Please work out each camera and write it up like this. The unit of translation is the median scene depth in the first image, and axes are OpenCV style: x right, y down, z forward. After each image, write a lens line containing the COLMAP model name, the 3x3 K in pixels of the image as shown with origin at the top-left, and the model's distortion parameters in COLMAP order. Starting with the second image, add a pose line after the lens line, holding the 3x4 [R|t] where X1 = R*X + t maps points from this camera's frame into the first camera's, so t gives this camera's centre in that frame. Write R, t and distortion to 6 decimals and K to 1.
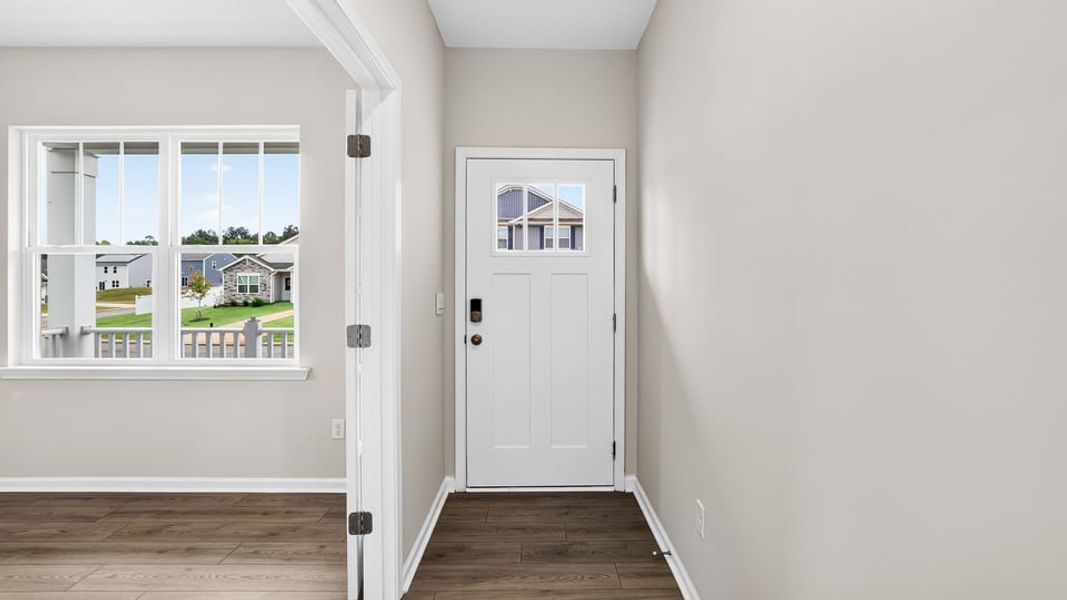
lens RADIAL K [[494.9, 0, 536.3], [0, 494.9, 289.2], [0, 0, 1]] dist [-0.000643, 0.005335]
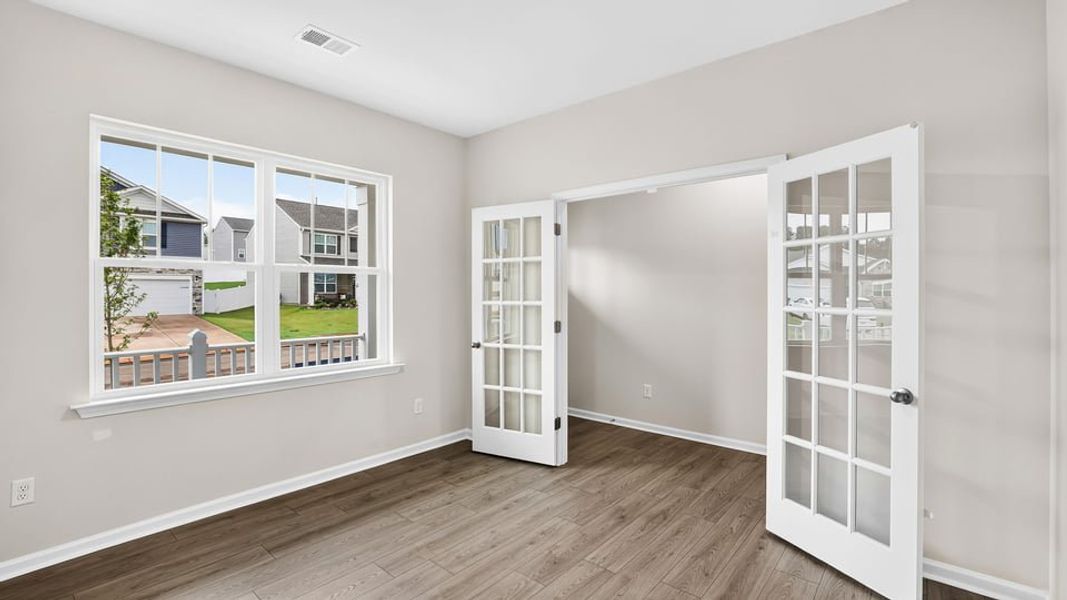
lens RADIAL K [[476.4, 0, 533.5], [0, 476.4, 300.0], [0, 0, 1]] dist [-0.000536, -0.000061]
pose [[0.648912, -0.012477, 0.760761, -0.869260], [0.001588, 0.999886, 0.015044, -0.020197], [-0.760862, -0.008555, 0.648858, -0.060250]]
